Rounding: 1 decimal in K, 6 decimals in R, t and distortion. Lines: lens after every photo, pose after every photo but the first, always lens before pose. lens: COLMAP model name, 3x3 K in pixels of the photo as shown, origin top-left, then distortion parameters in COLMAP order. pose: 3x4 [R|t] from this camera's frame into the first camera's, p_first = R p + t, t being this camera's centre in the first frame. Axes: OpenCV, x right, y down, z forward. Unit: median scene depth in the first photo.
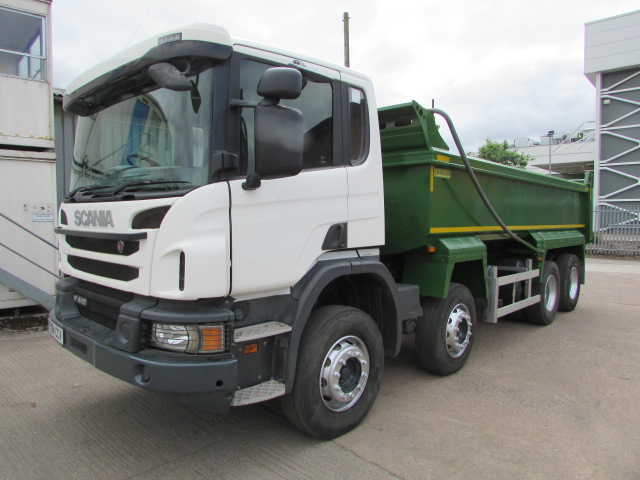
lens RADIAL K [[457.0, 0, 310.1], [0, 457.0, 238.2], [0, 0, 1]] dist [-0.025501, 0.005519]
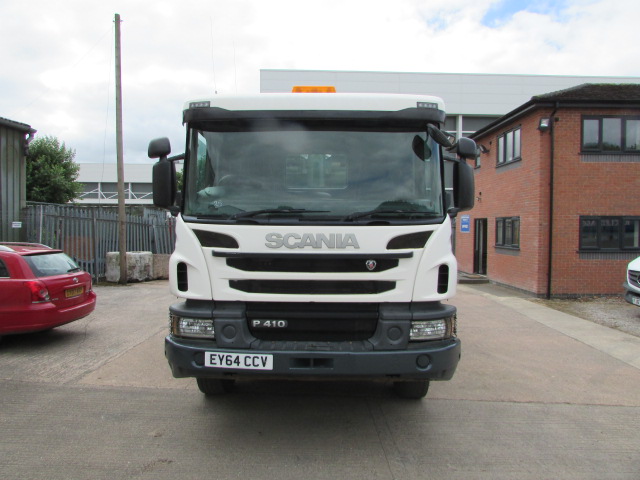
lens RADIAL K [[457.0, 0, 310.1], [0, 457.0, 238.2], [0, 0, 1]] dist [-0.025501, 0.005519]
pose [[0.730063, -0.015811, 0.683197, -1.175611], [0.031140, 0.999464, -0.010147, -0.037833], [-0.682670, 0.028682, 0.730163, 0.216234]]
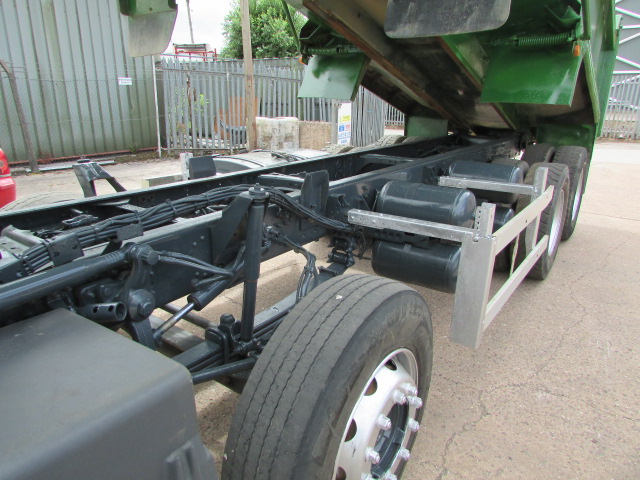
lens RADIAL K [[449.9, 0, 297.7], [0, 449.9, 238.9], [0, 0, 1]] dist [-0.022758, 0.002524]
pose [[0.993873, -0.038271, 0.103694, 0.352521], [0.009802, 0.964965, 0.262196, -0.007397], [-0.110096, -0.259574, 0.959427, 1.081713]]
